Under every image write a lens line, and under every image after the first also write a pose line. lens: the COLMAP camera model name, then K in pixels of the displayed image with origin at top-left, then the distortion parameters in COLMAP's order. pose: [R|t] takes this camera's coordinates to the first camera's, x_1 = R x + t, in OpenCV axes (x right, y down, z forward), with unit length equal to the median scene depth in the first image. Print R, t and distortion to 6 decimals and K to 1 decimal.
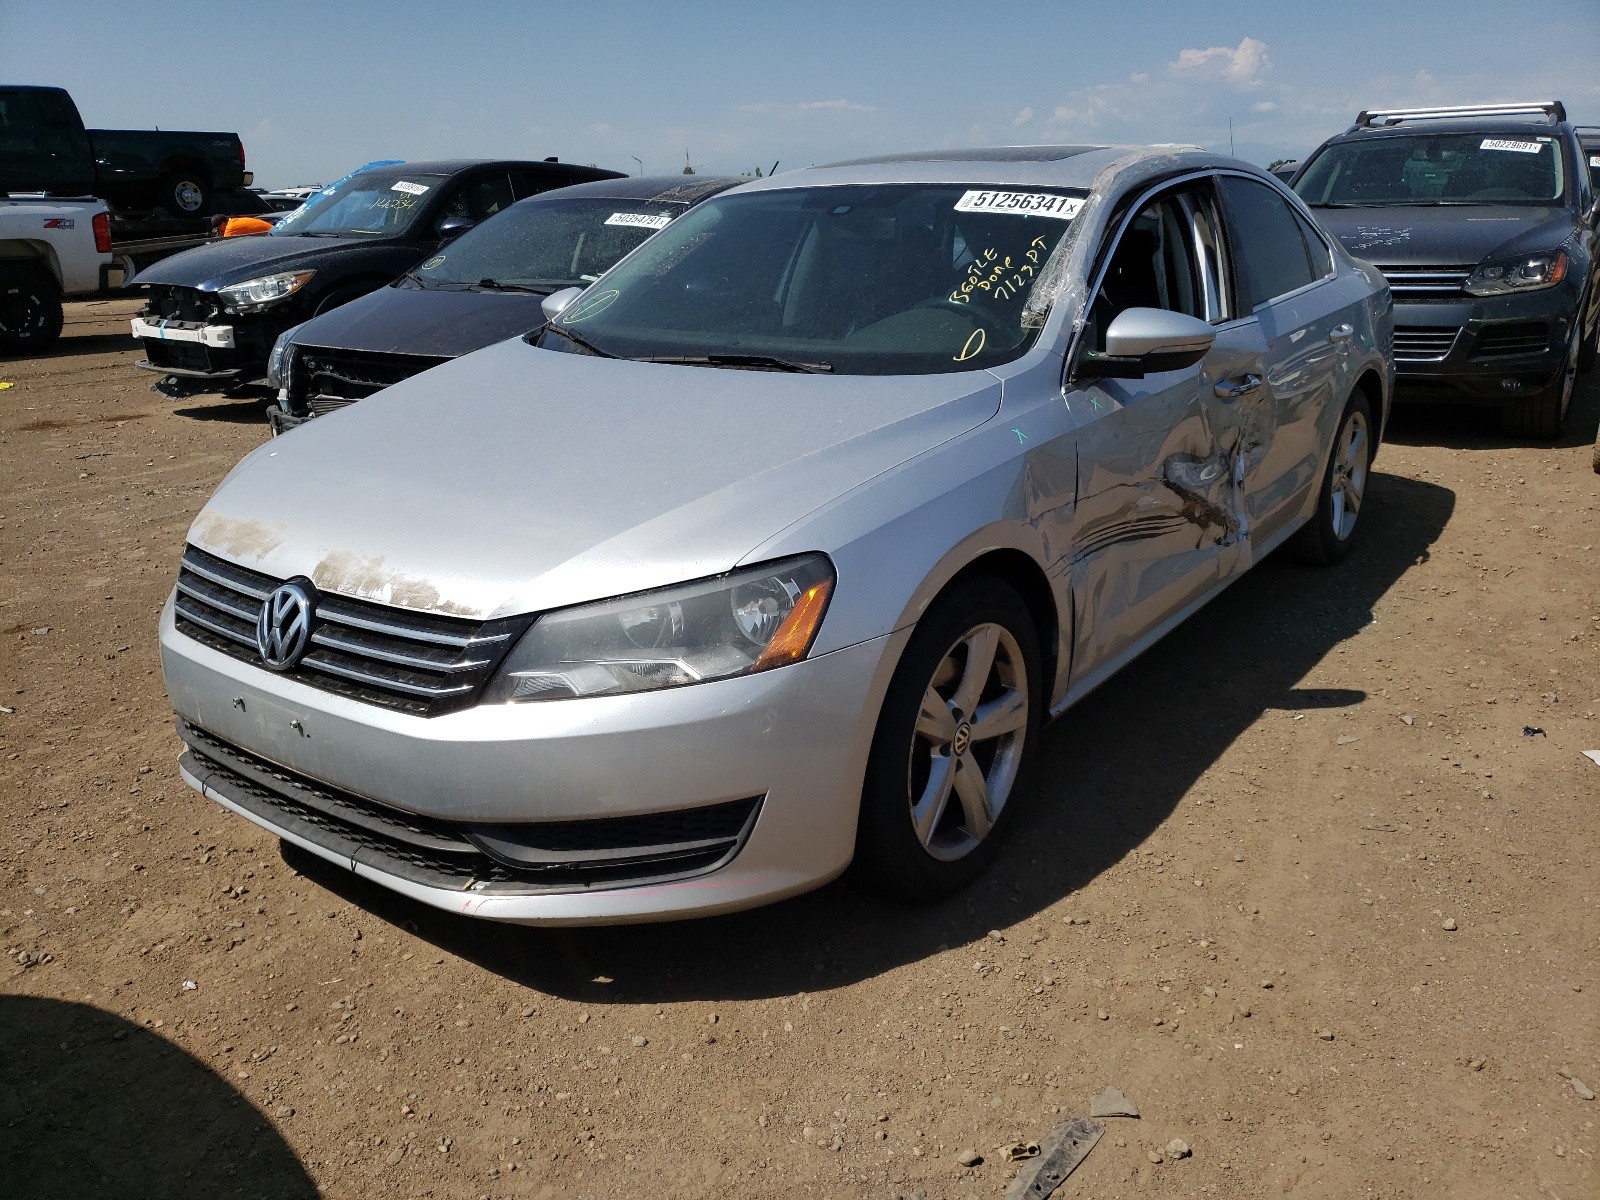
lens RADIAL K [[1225.1, 0, 799.3], [0, 1225.1, 602.4], [0, 0, 1]] dist [-0.001660, -0.001400]
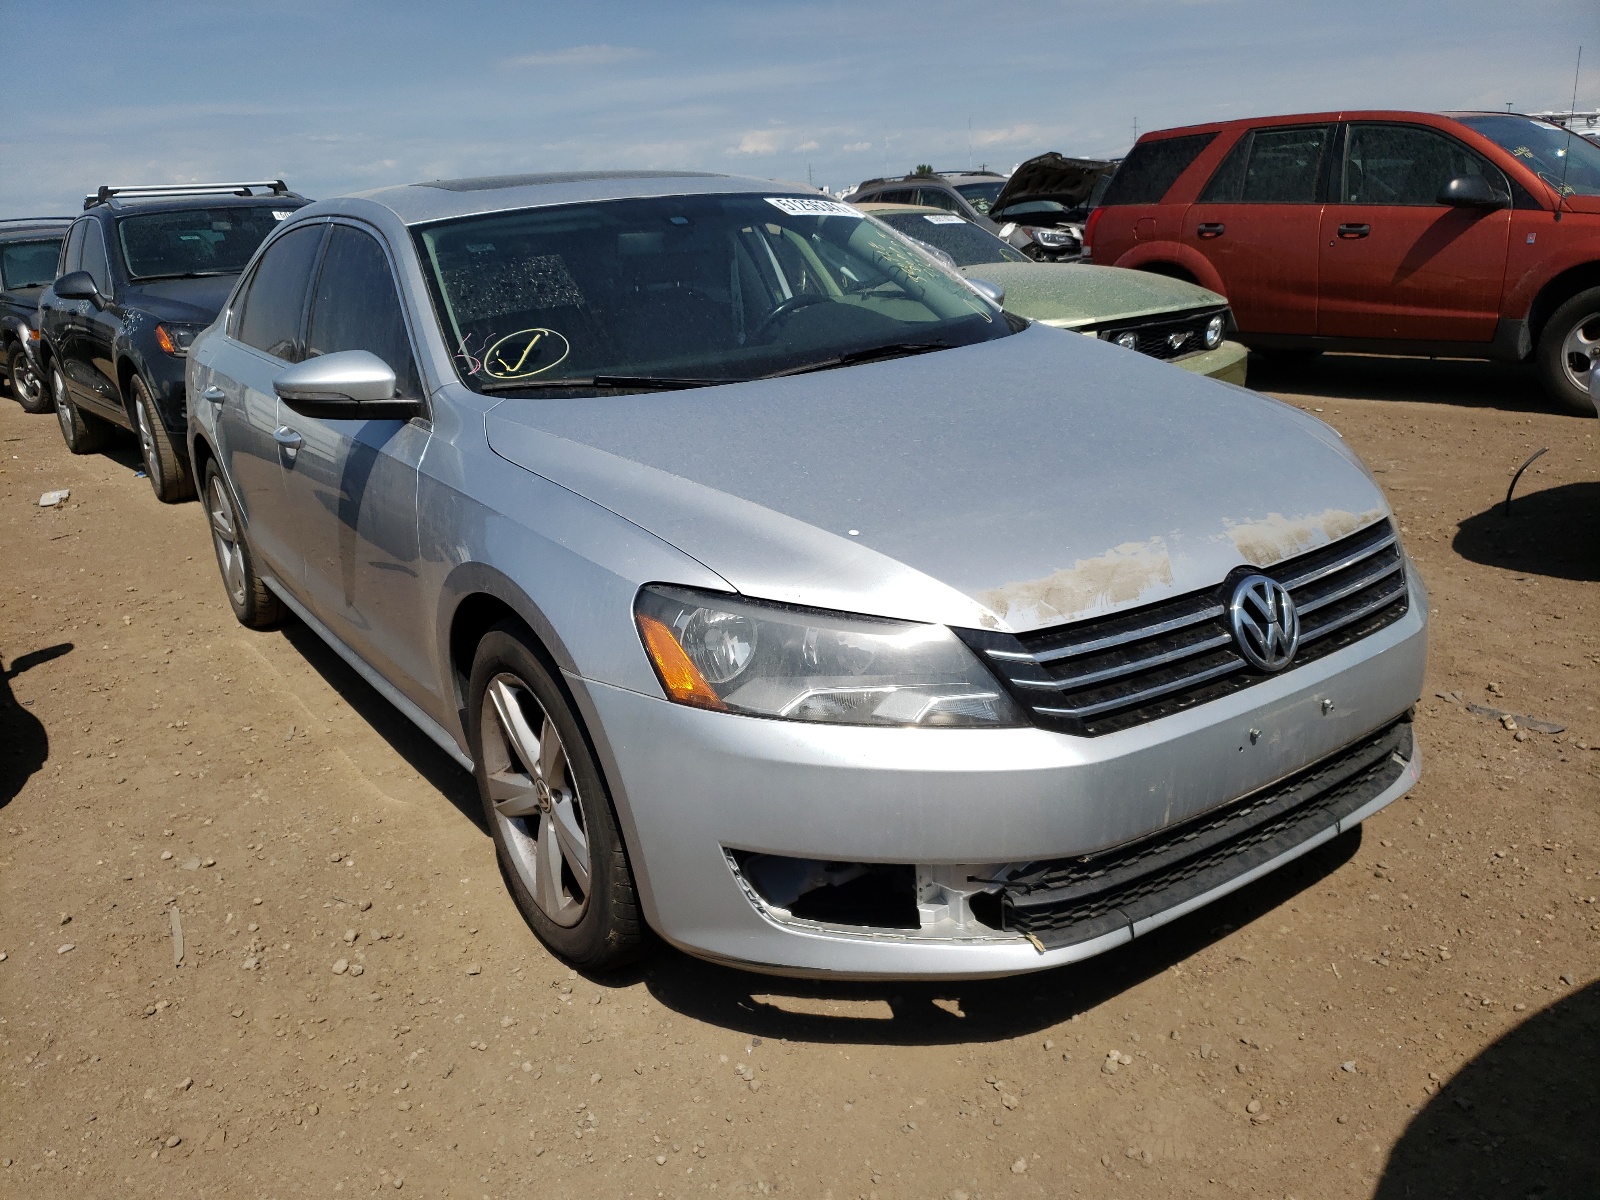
lens RADIAL K [[1225.1, 0, 799.8], [0, 1225.1, 598.1], [0, 0, 1]] dist [-0.001660, -0.001400]
pose [[0.315163, -0.276089, 0.907991, -1.210503], [0.339910, 0.926116, 0.163618, -0.234618], [-0.886078, 0.257069, 0.385723, 0.857433]]
